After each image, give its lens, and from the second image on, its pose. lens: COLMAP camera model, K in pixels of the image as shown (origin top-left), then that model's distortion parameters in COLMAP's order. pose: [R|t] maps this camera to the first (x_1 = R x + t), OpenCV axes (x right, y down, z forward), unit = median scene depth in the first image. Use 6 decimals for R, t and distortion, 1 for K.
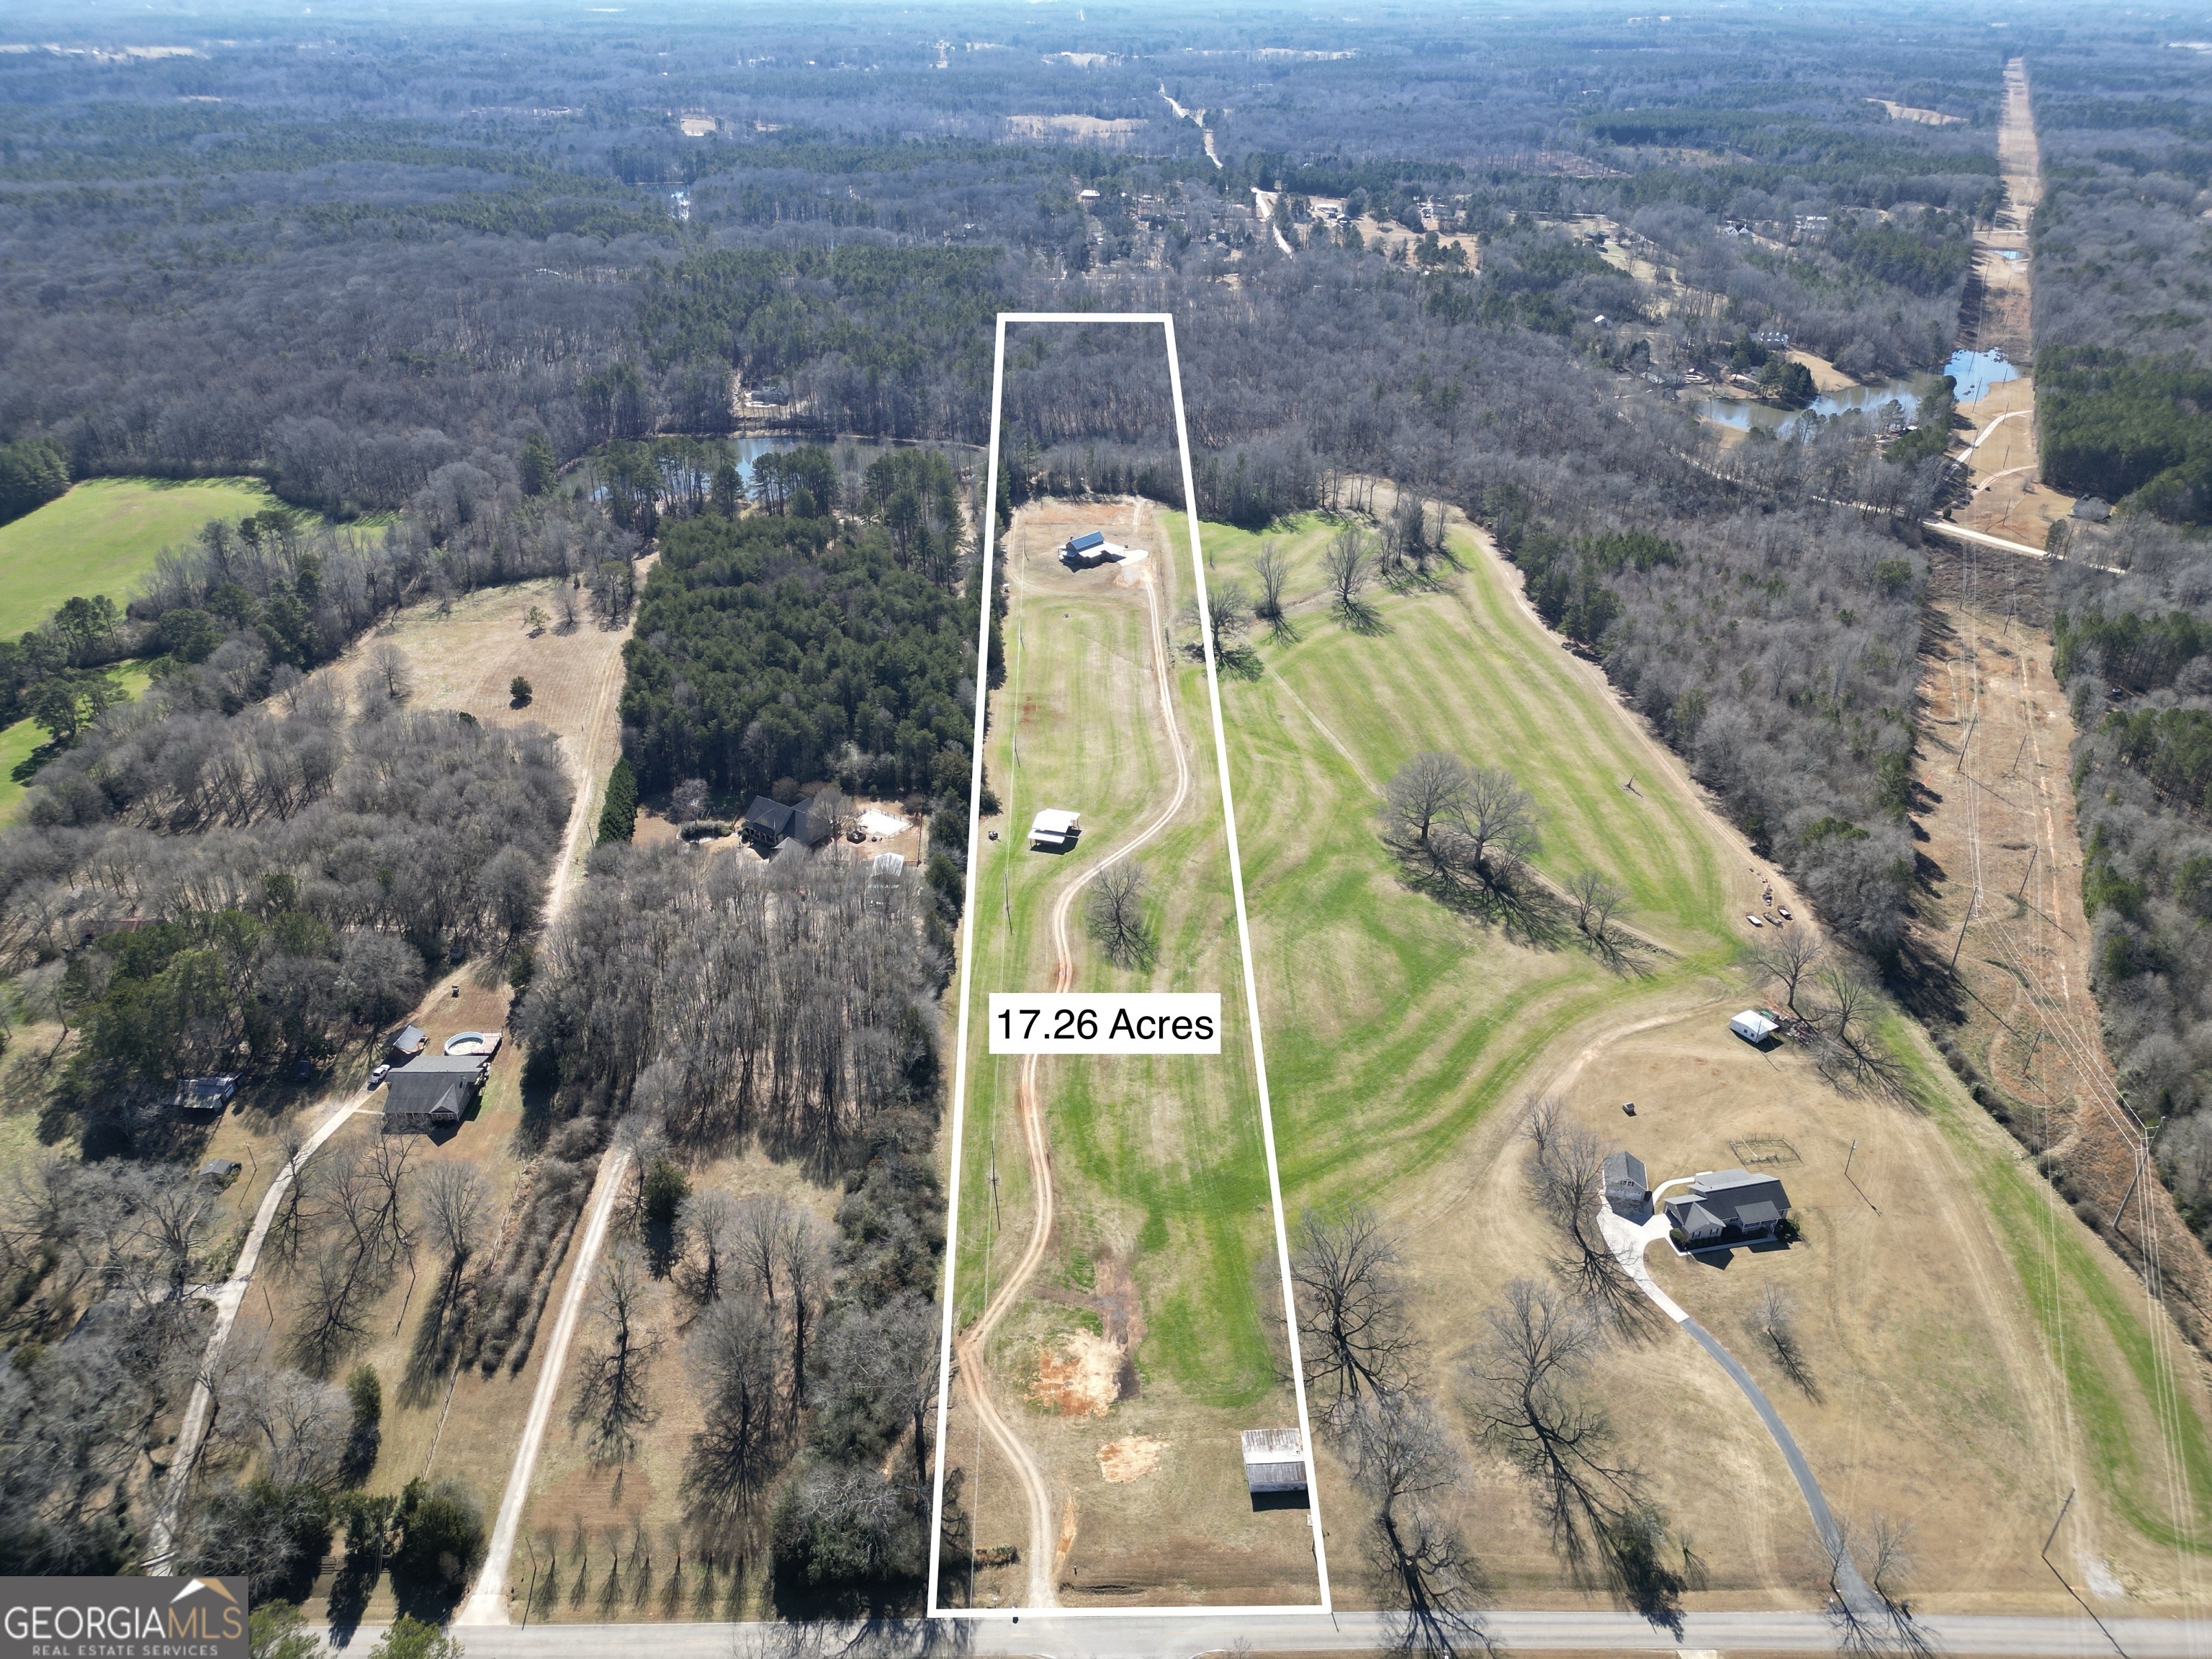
lens RADIAL K [[1525.1, 0, 1104.9], [0, 1525.1, 831.5], [0, 0, 1]] dist [0.054997, -0.003632]
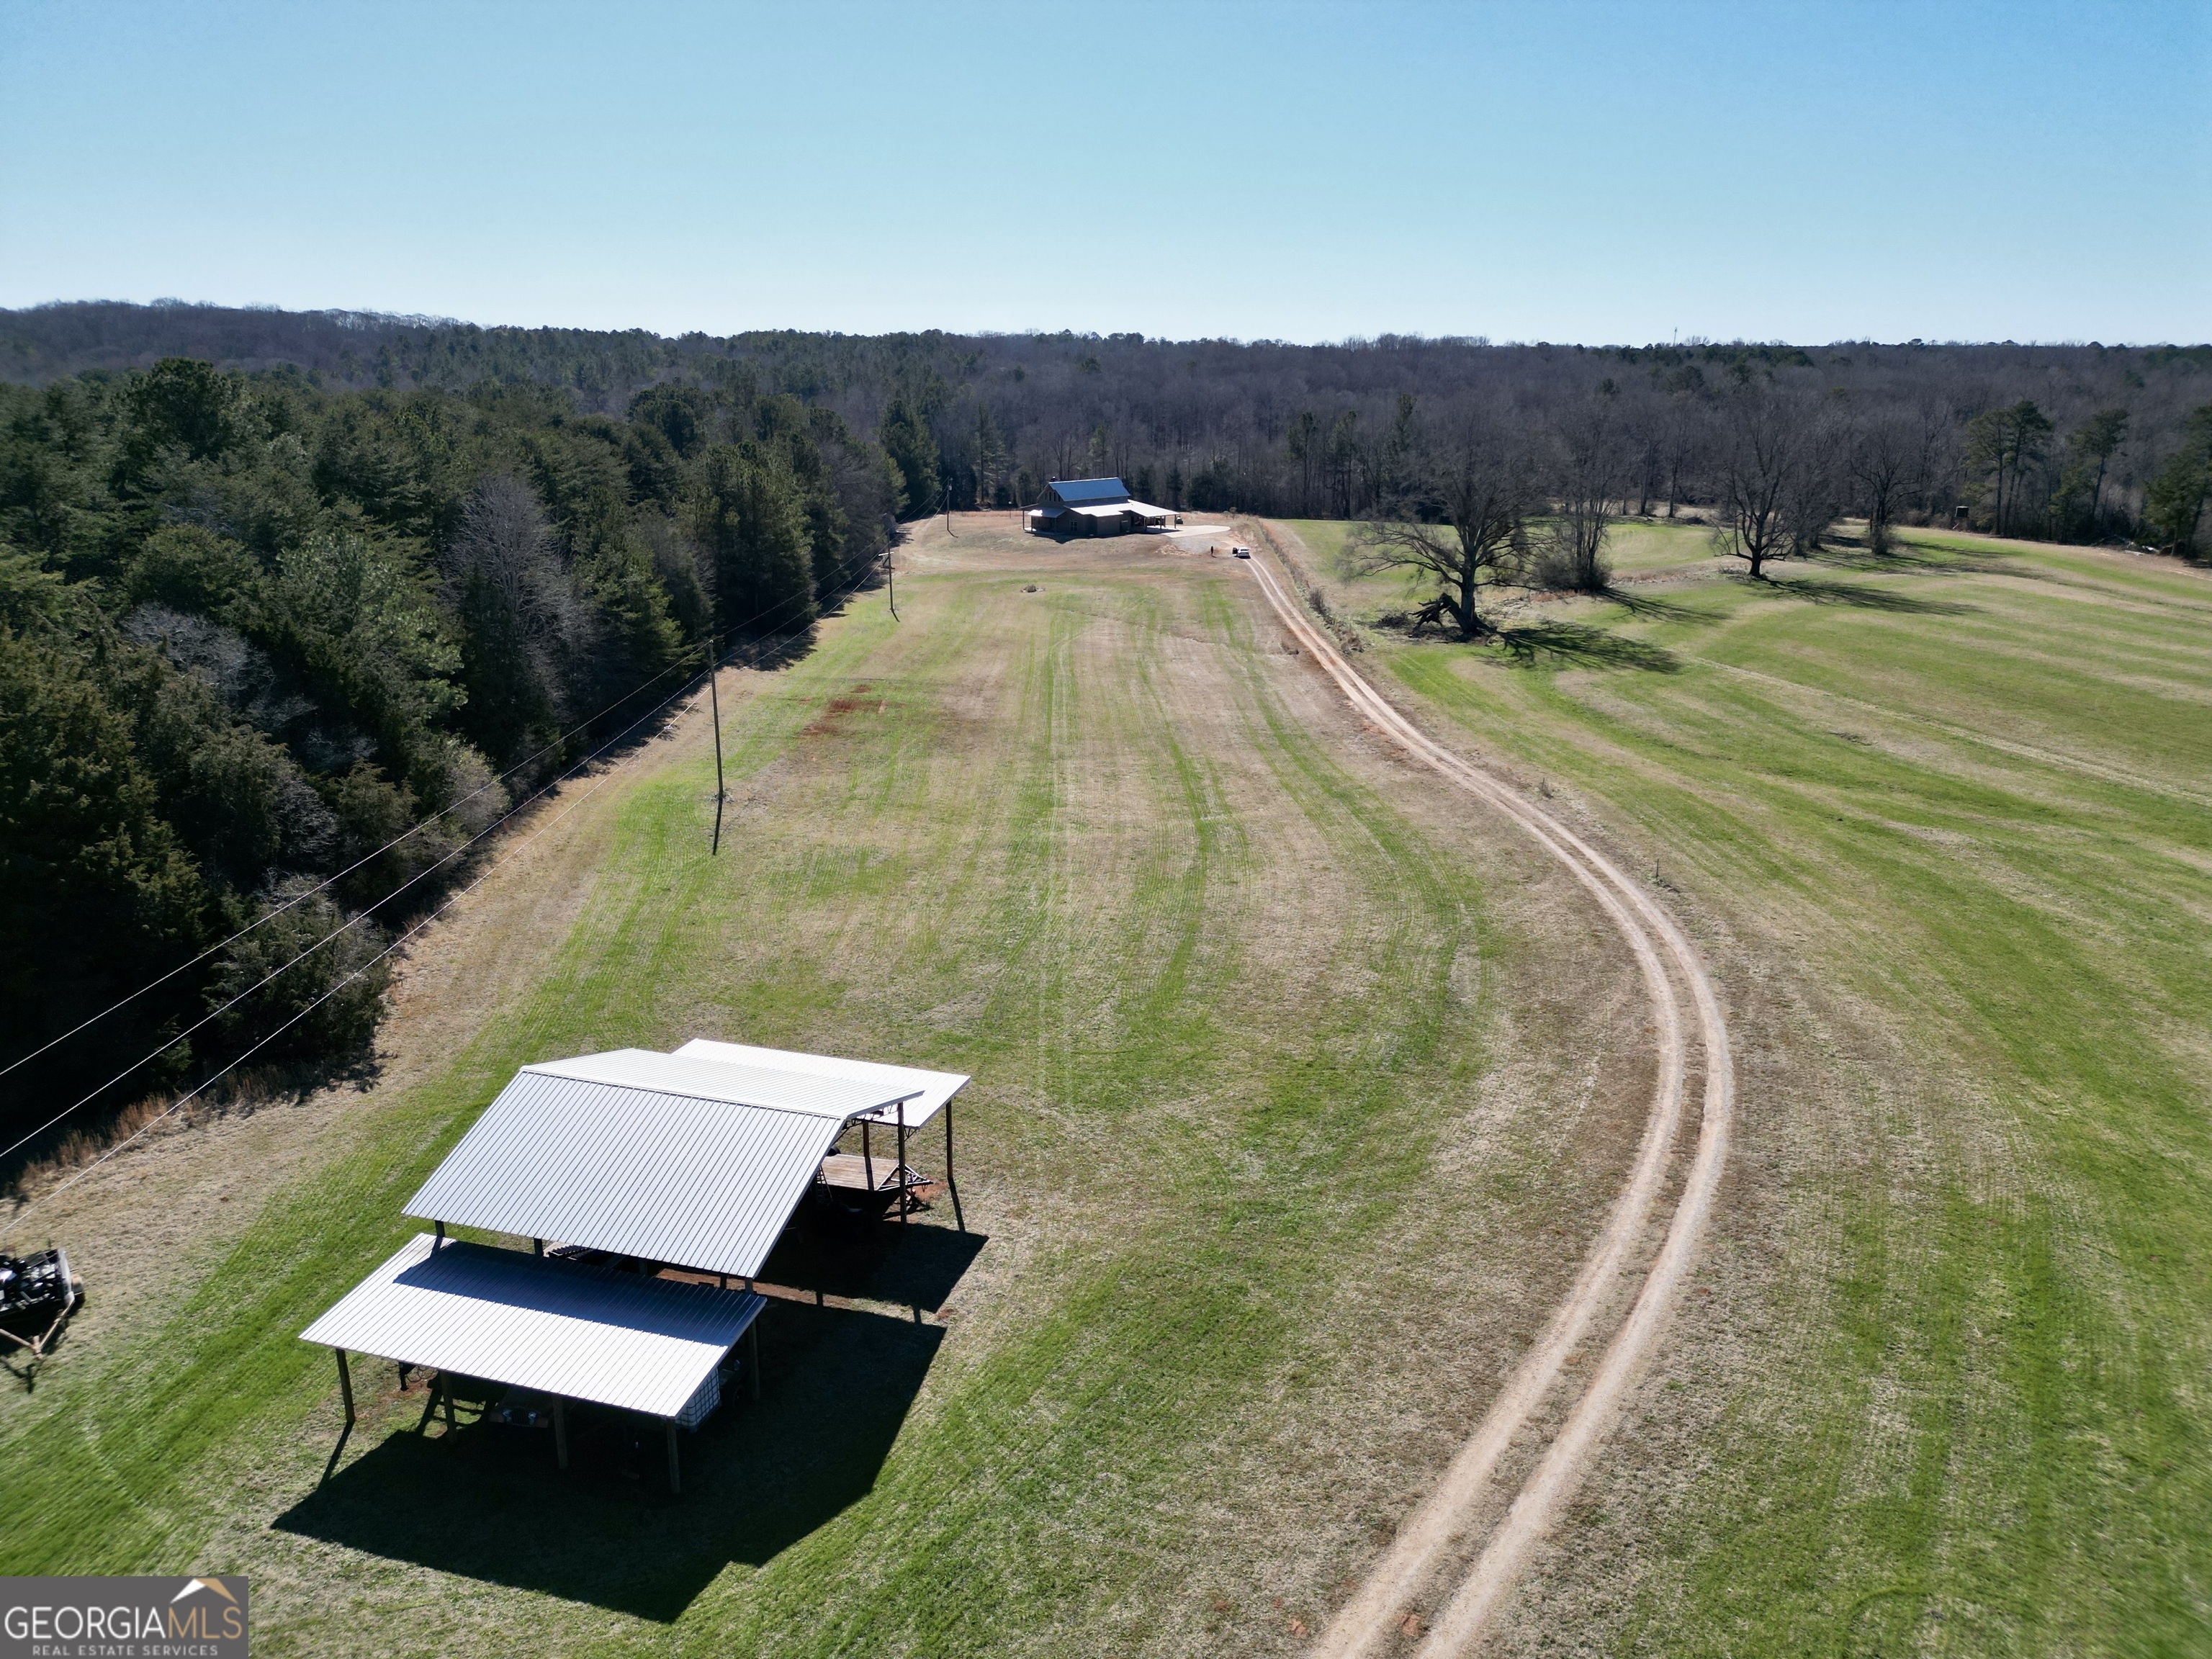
lens RADIAL K [[1525.1, 0, 1096.7], [0, 1525.1, 835.1], [0, 0, 1]] dist [0.054997, -0.003632]
pose [[0.999751, -0.012440, -0.018541, -0.003383], [0.008192, 0.976862, -0.213713, -0.003736], [0.020771, 0.213508, 0.976720, 0.660234]]
